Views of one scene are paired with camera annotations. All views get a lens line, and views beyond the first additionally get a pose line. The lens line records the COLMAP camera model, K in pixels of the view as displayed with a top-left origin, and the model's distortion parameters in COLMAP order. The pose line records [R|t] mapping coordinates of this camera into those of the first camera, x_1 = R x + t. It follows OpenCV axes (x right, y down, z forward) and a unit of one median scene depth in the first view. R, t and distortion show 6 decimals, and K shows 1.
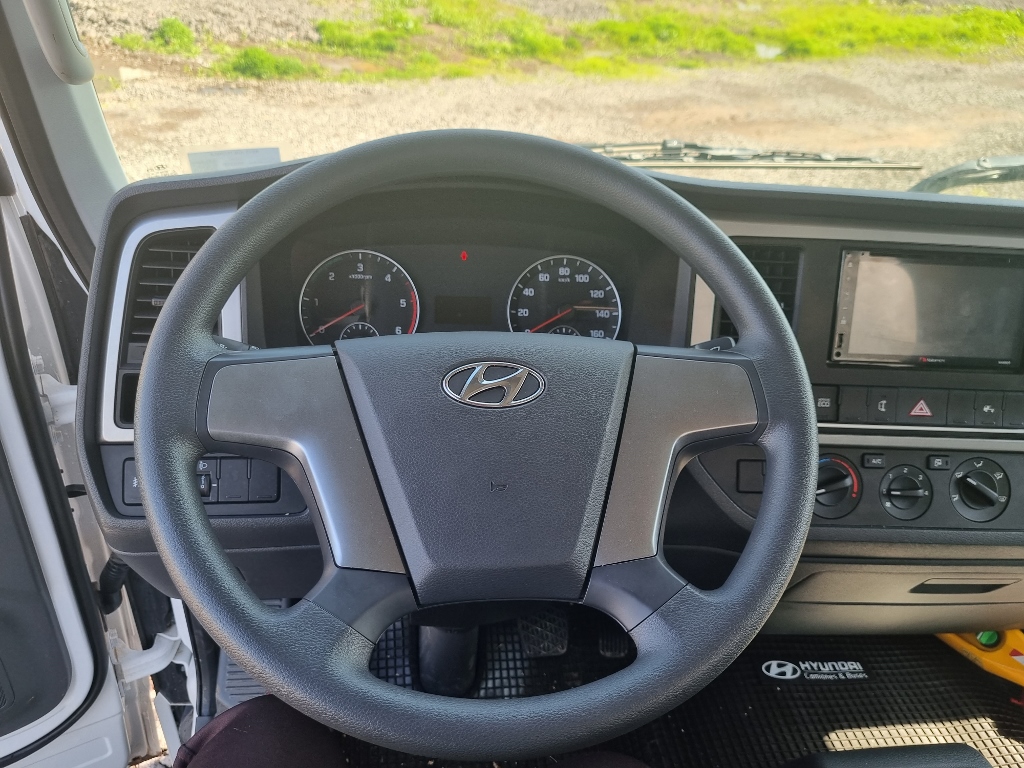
lens RADIAL K [[784.9, 0, 481.6], [0, 784.9, 386.0], [0, 0, 1]] dist [0.026695, -0.021110]
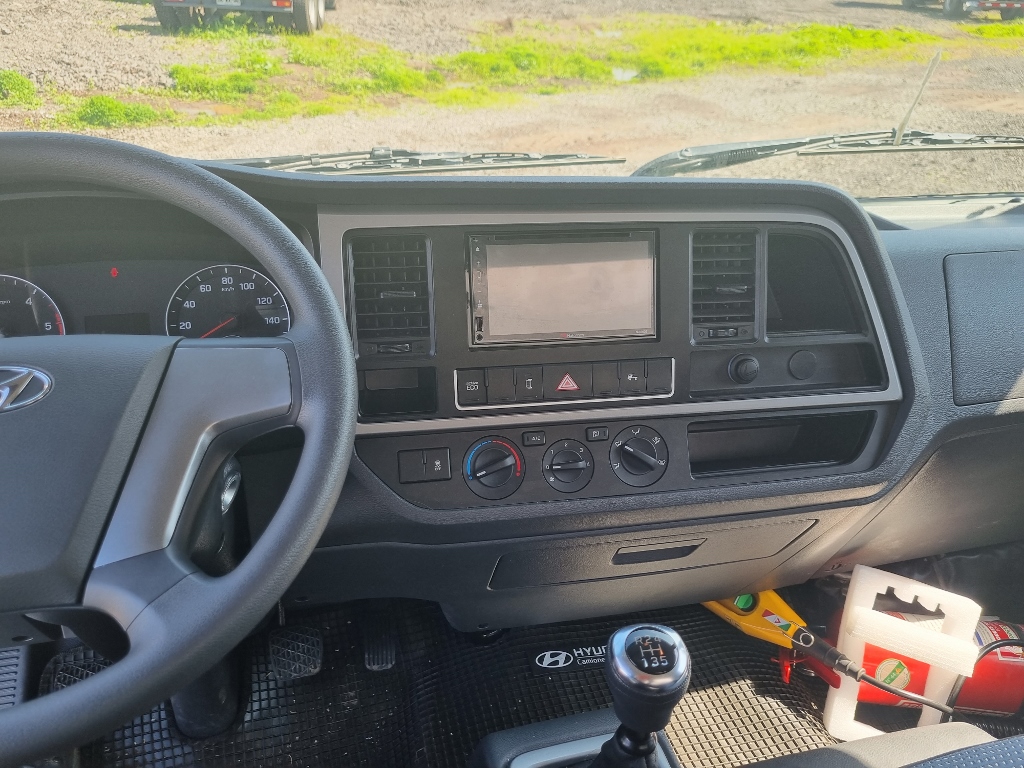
lens RADIAL K [[784.9, 0, 504.6], [0, 784.9, 398.9], [0, 0, 1]] dist [0.026695, -0.021110]
pose [[0.989145, -0.096811, 0.110545, 0.247725], [0.099798, 0.994769, -0.021798, 0.043809], [-0.107857, 0.032593, 0.993632, -0.008712]]
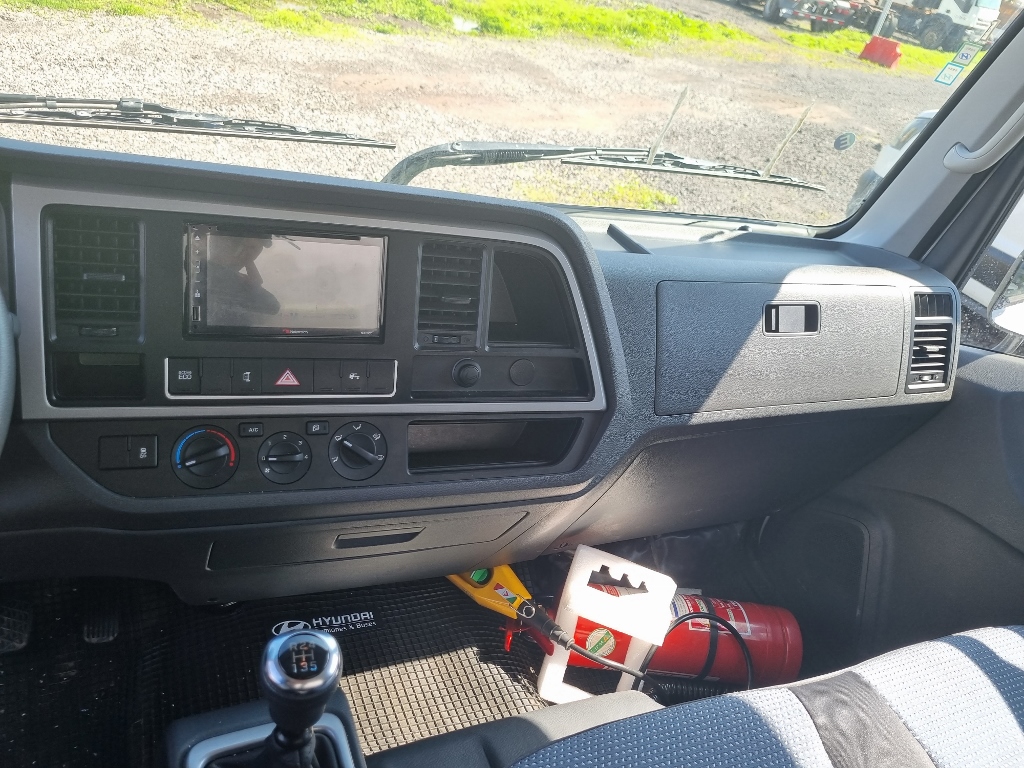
lens RADIAL K [[784.9, 0, 506.0], [0, 784.9, 385.4], [0, 0, 1]] dist [0.026695, -0.021110]
pose [[0.947491, -0.035083, 0.317852, 0.344056], [0.020939, 0.998637, 0.047808, -0.003838], [-0.319096, -0.038642, 0.946934, -0.058381]]
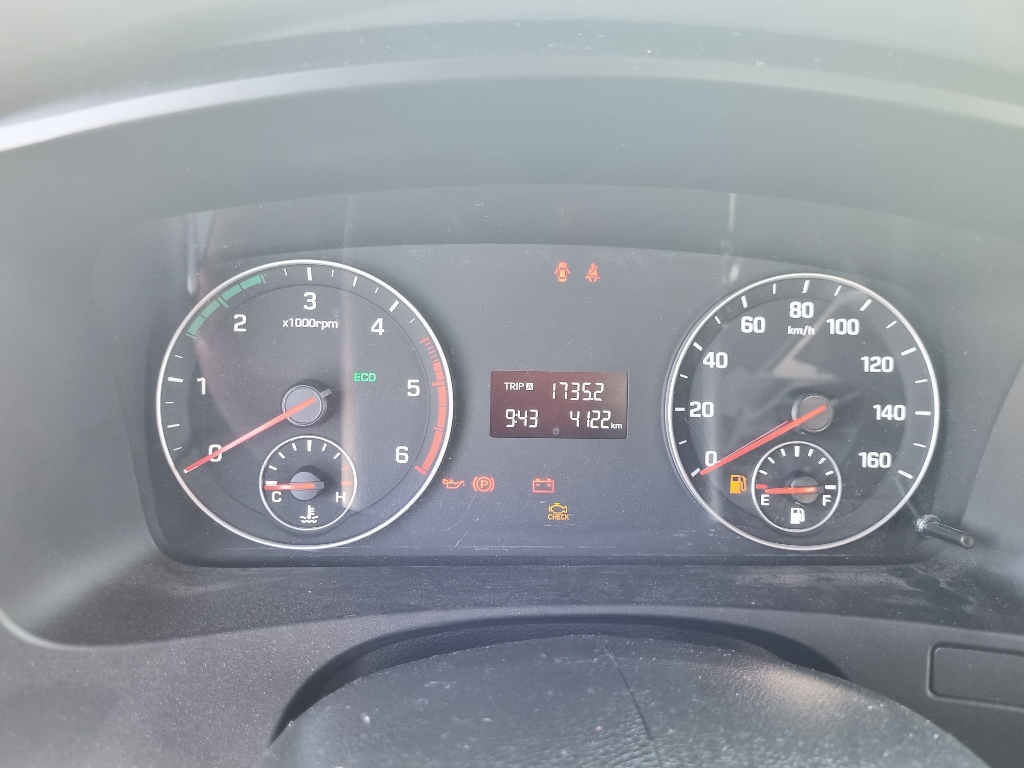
lens RADIAL K [[784.9, 0, 512.5], [0, 784.9, 382.1], [0, 0, 1]] dist [0.026695, -0.021110]
pose [[0.998998, 0.015535, -0.041969, -0.022875], [-0.013482, 0.998719, 0.048776, -0.095931], [0.042673, -0.048162, 0.997928, 0.437525]]
